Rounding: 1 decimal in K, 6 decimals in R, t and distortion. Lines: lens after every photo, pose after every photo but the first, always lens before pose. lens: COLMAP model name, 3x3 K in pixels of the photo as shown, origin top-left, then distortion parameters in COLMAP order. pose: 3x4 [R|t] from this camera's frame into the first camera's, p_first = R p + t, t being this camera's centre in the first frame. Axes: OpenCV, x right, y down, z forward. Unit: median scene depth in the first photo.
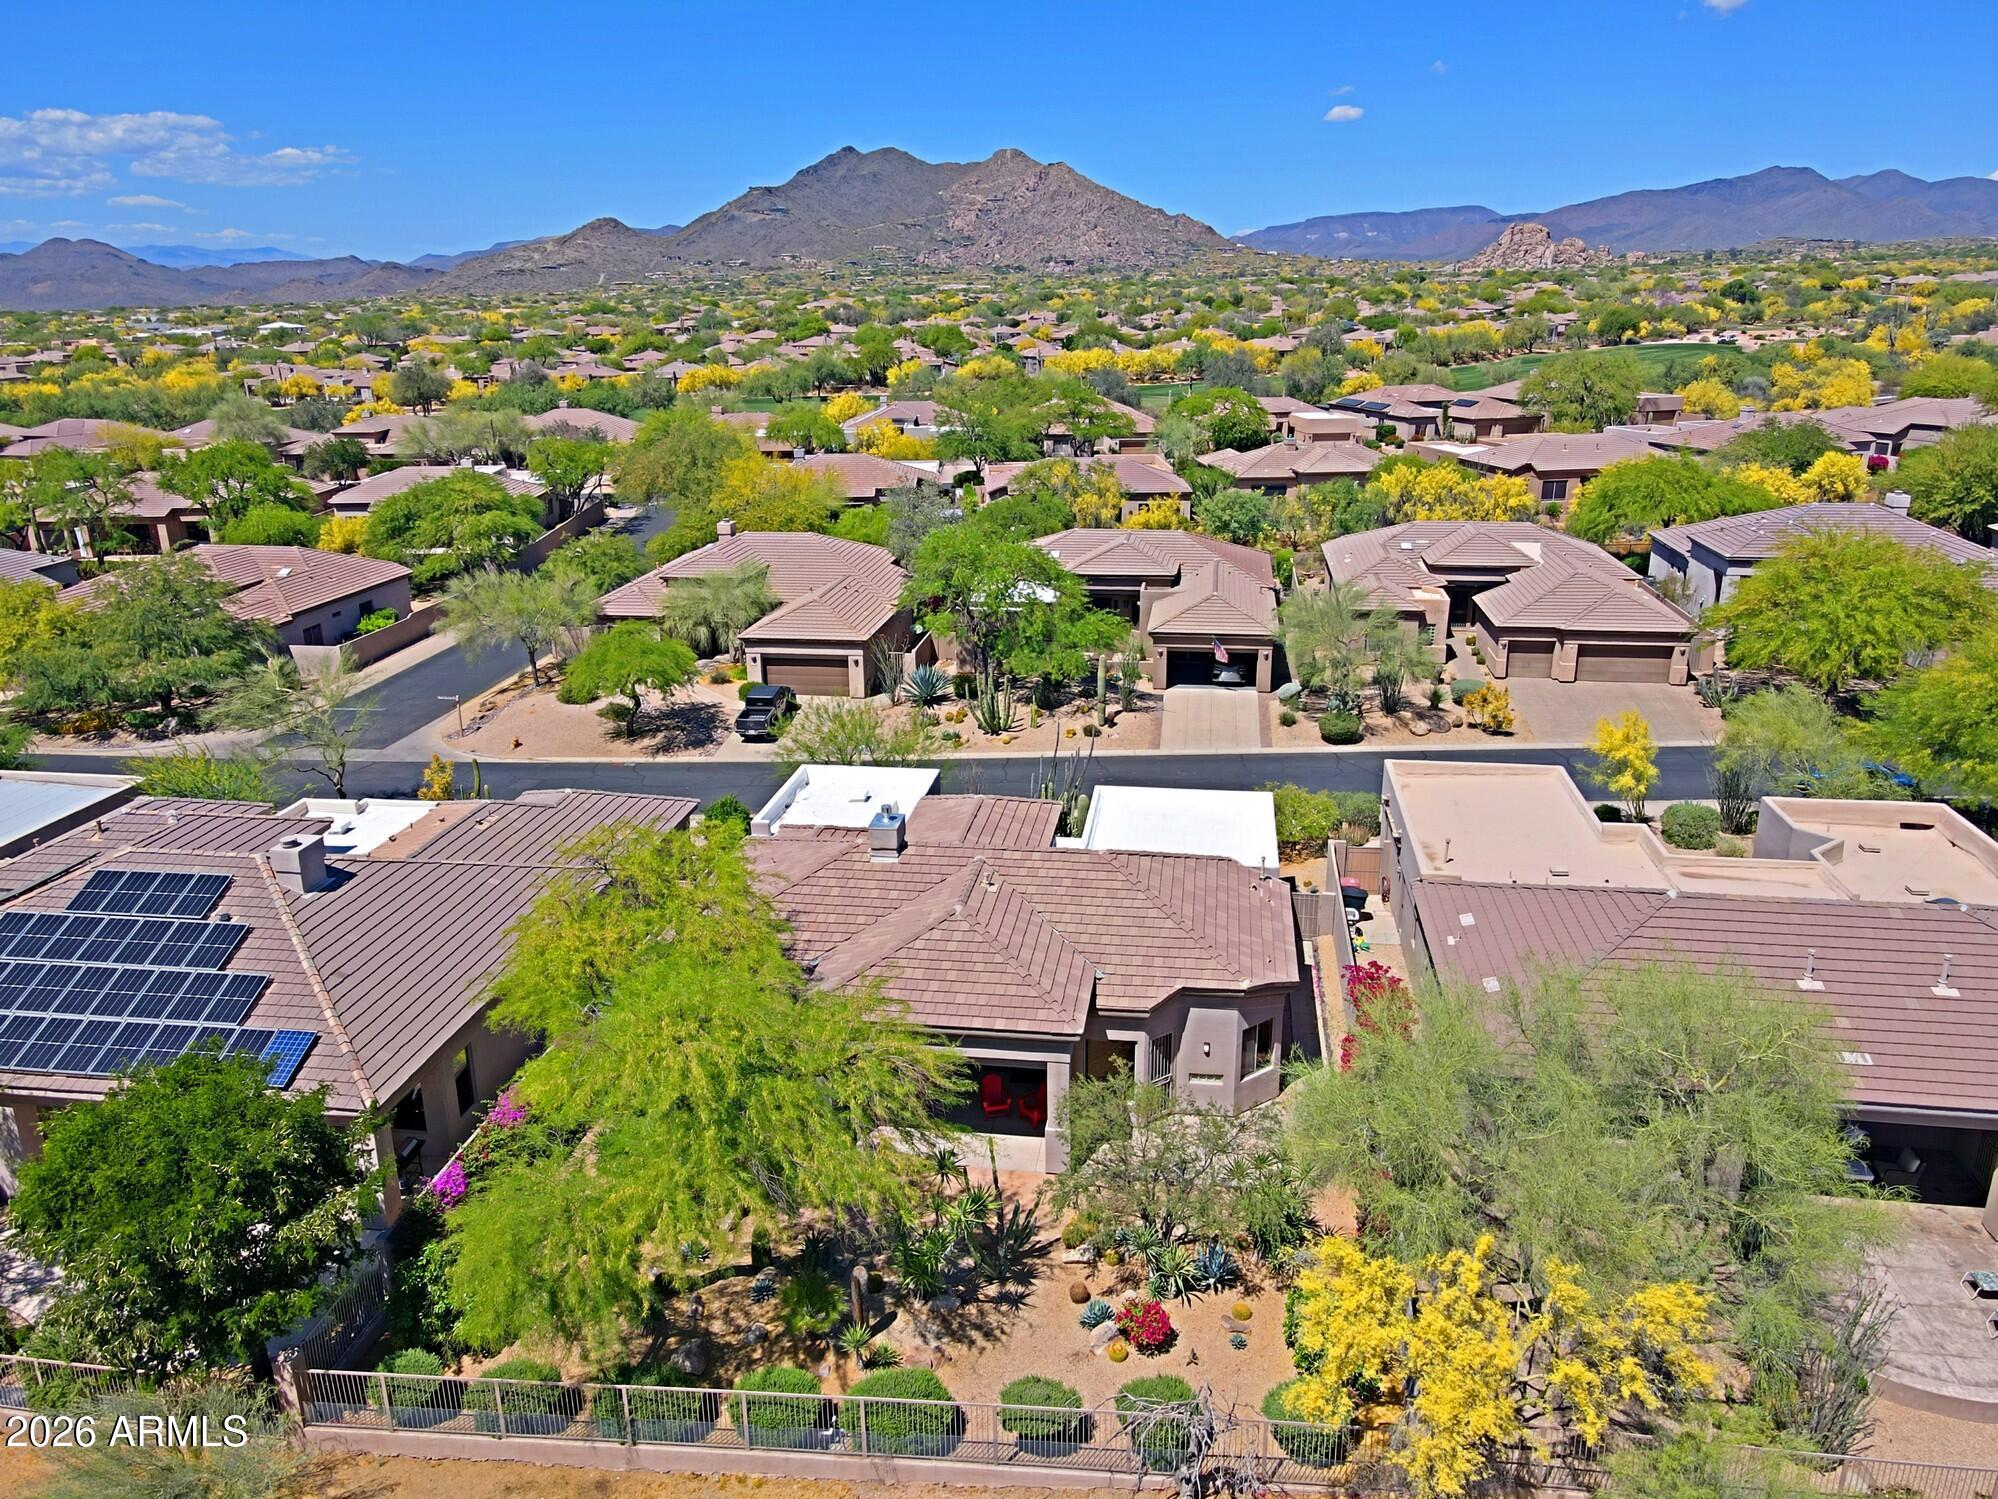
lens RADIAL K [[1479.5, 0, 999.0], [0, 1479.5, 749.5], [0, 0, 1]] dist [-0.001450, 0.042068]
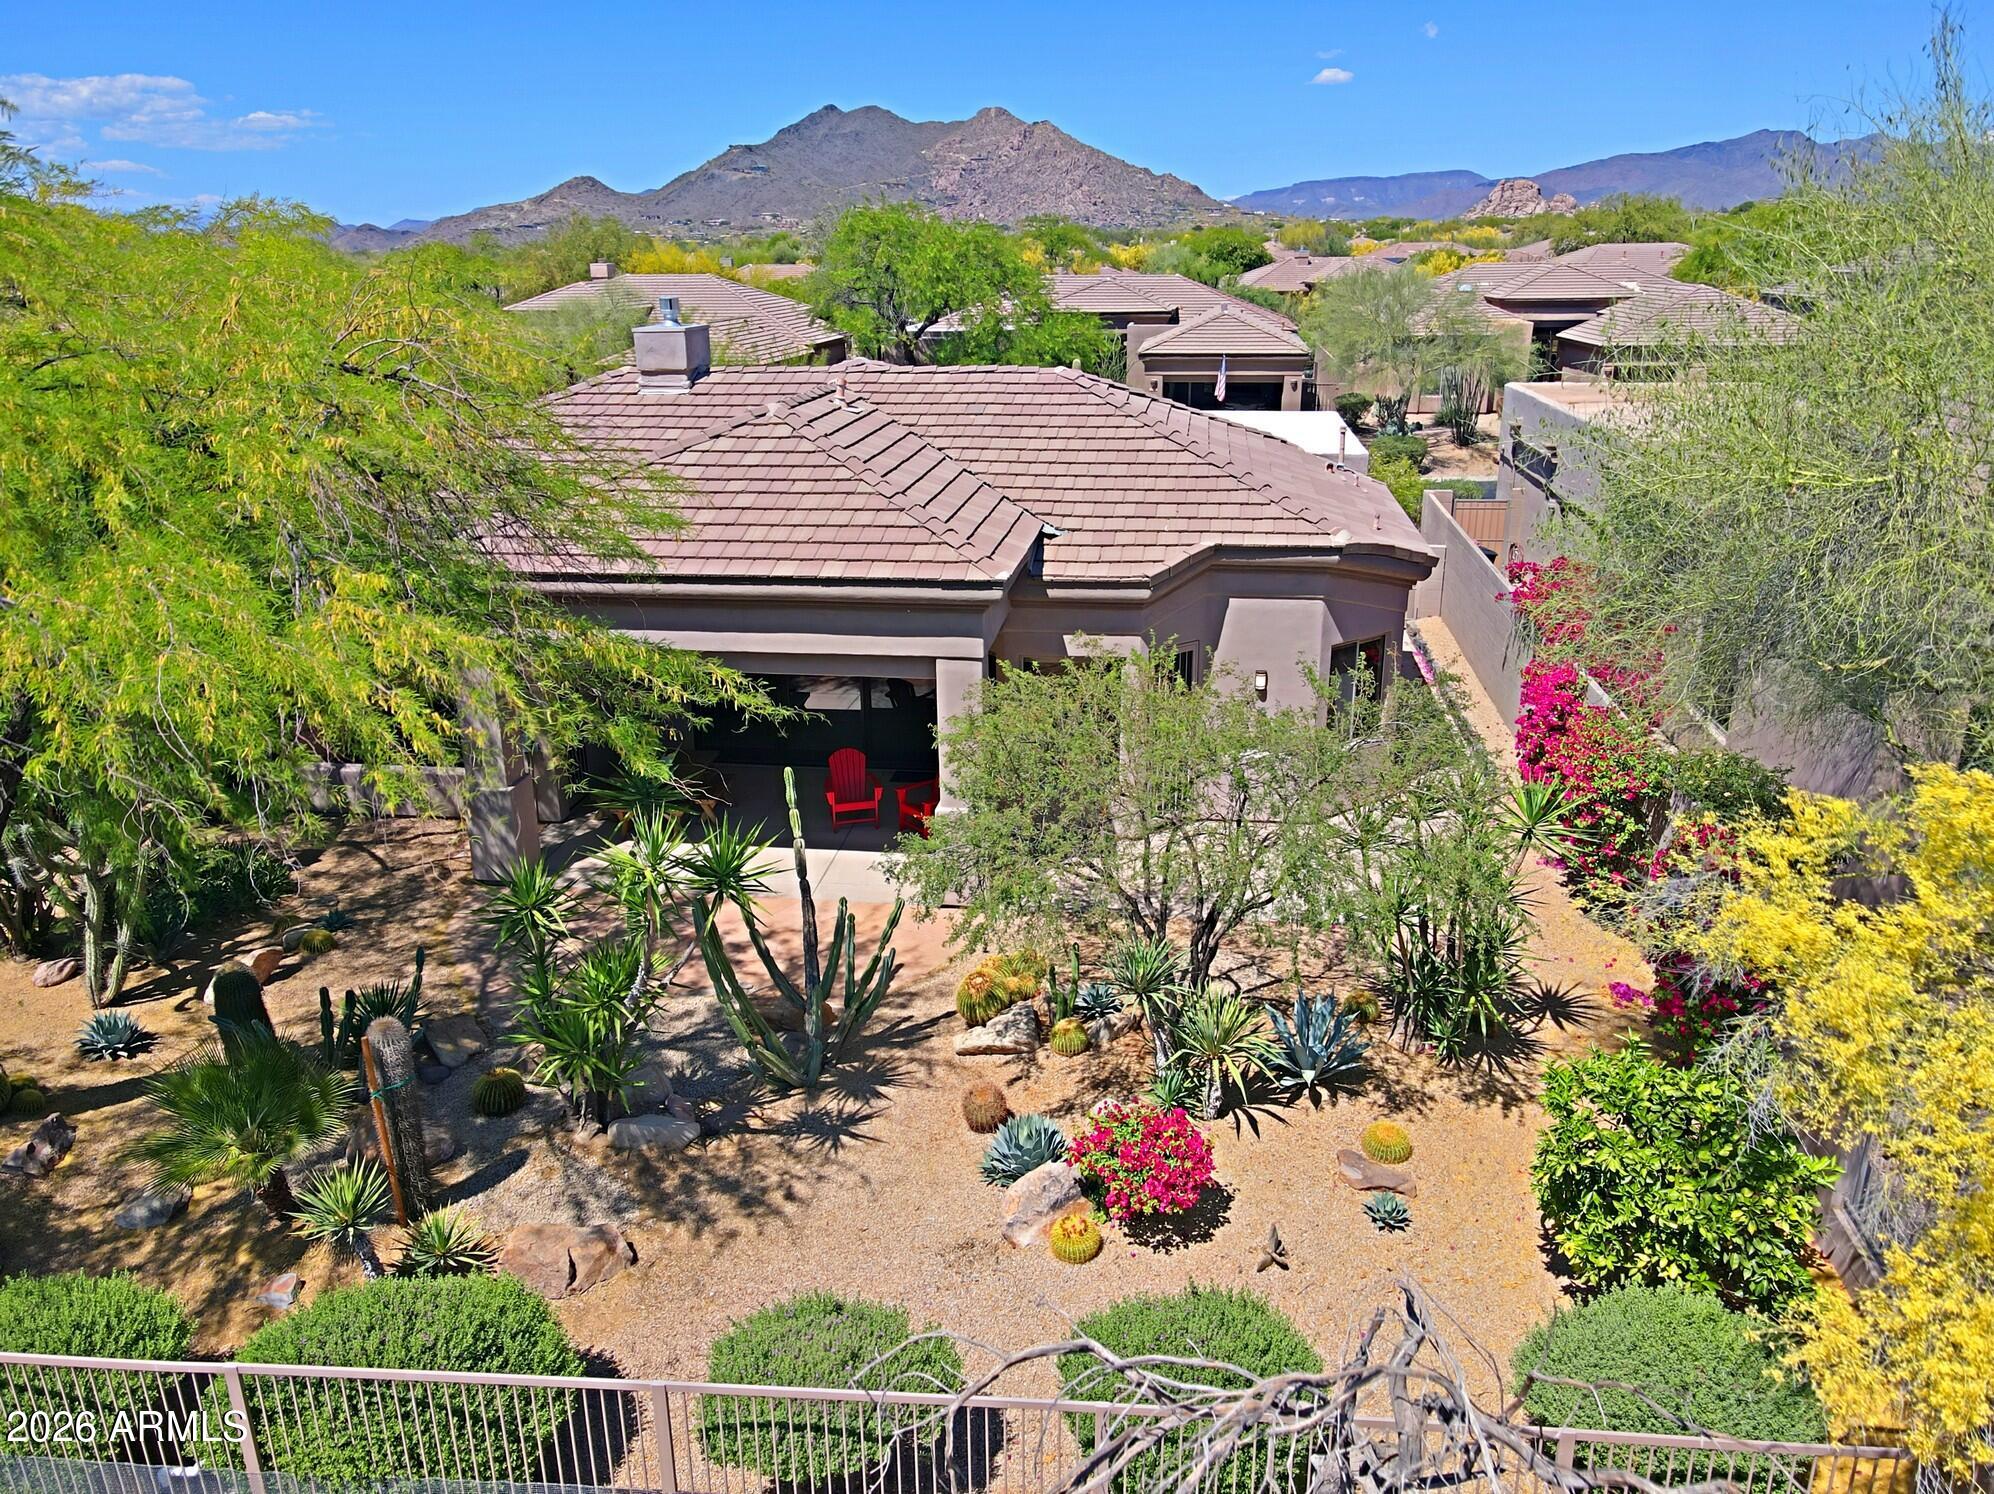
lens RADIAL K [[1476.5, 0, 997.0], [0, 1476.5, 747.0], [0, 0, 1]] dist [-0.001450, 0.042068]
pose [[0.999967, -0.002231, 0.007821, 0.052438], [0.002097, 0.999853, 0.017031, 0.250970], [-0.007858, -0.017014, 0.999824, 0.570732]]
